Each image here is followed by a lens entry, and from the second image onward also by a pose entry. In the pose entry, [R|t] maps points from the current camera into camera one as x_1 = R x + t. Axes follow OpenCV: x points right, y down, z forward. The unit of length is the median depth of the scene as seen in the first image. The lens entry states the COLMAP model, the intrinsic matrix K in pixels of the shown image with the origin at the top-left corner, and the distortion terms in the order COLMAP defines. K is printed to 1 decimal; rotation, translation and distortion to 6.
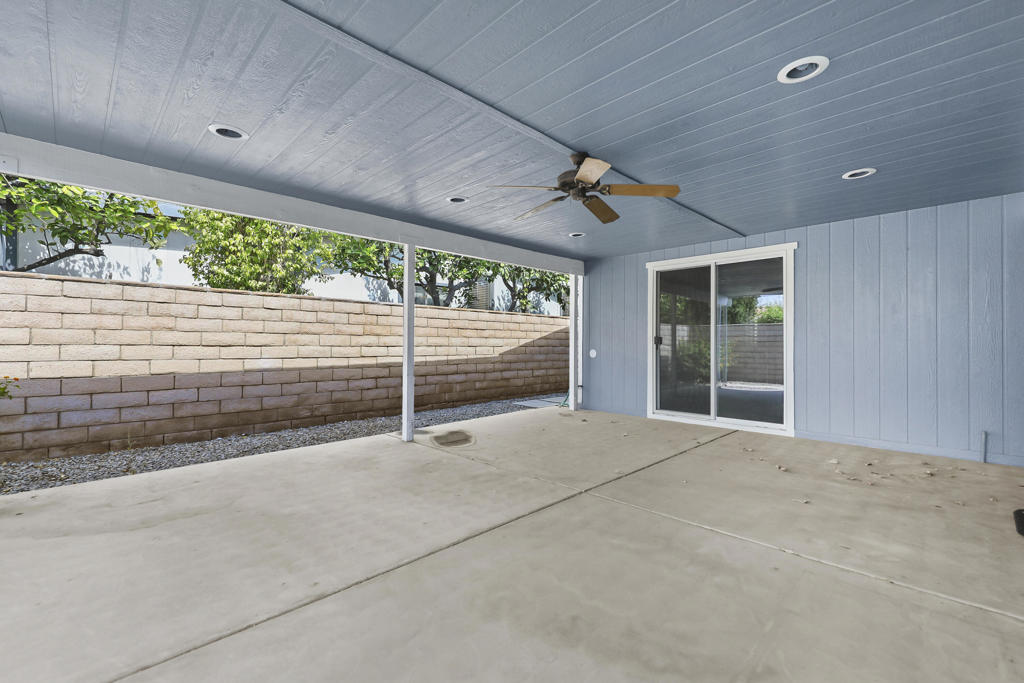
lens RADIAL K [[436.3, 0, 512.8], [0, 436.3, 345.1], [0, 0, 1]] dist [0.004694, 0.000116]
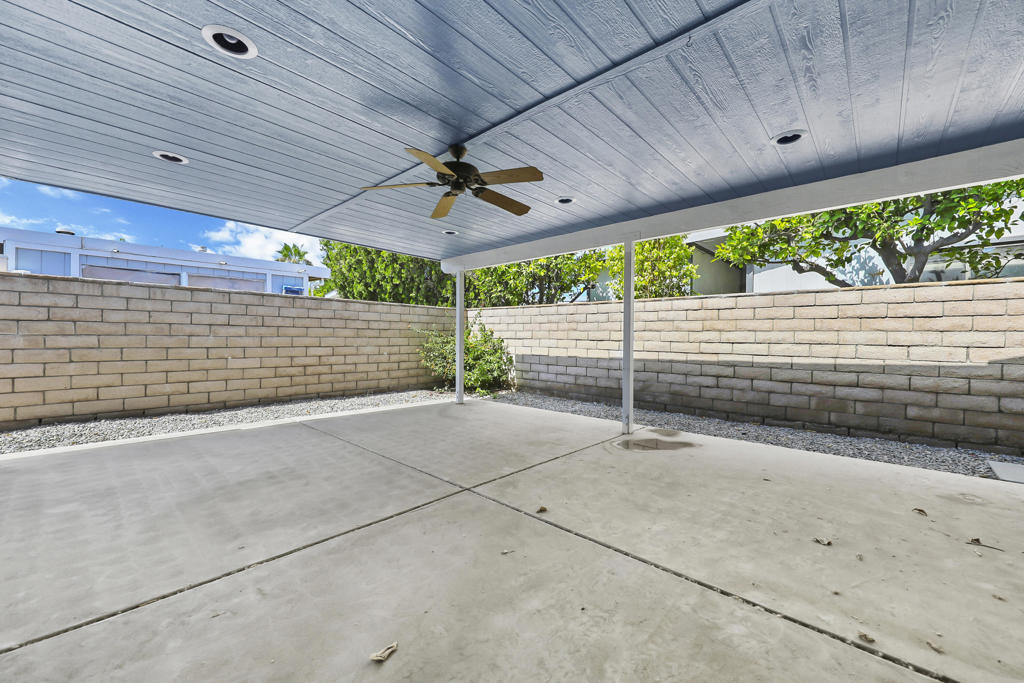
lens RADIAL K [[395.3, 0, 512.6], [0, 395.3, 342.1], [0, 0, 1]] dist [0.001730, -0.000151]
pose [[0.037456, 0.009251, -0.999255, 0.569106], [-0.011684, 0.999893, 0.008819, -0.000676], [0.999230, 0.011345, 0.037560, 0.581908]]
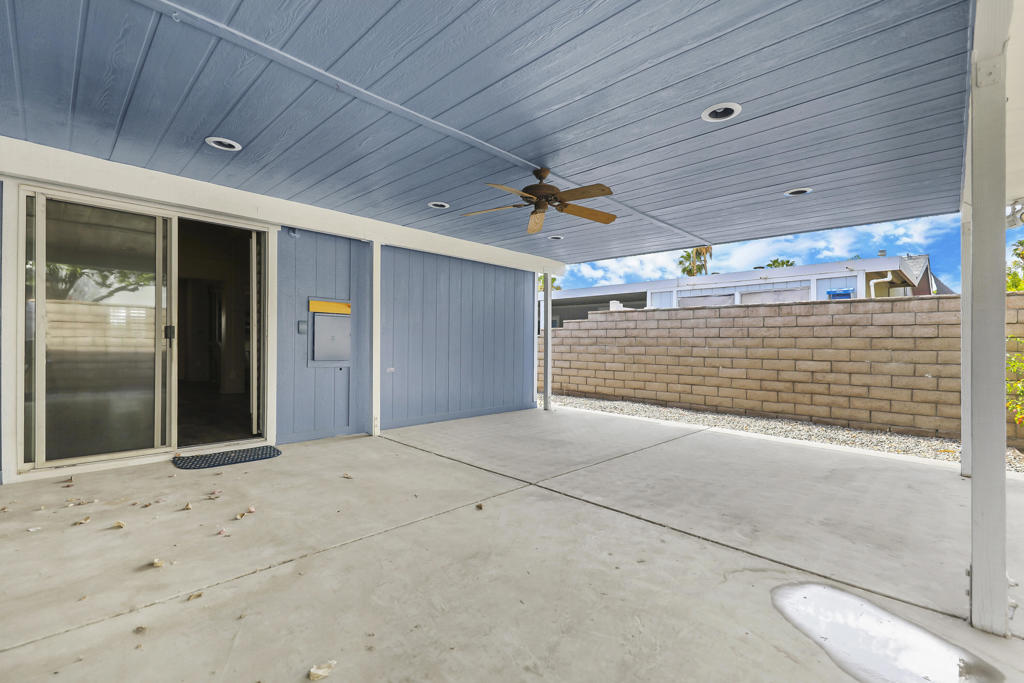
lens RADIAL K [[436.3, 0, 519.0], [0, 436.3, 339.9], [0, 0, 1]] dist [0.004694, 0.000116]
pose [[-0.999411, -0.016678, -0.030005, 0.122719], [-0.016457, 0.999836, -0.007586, 0.000210], [0.030126, -0.007088, -0.999521, 1.118691]]
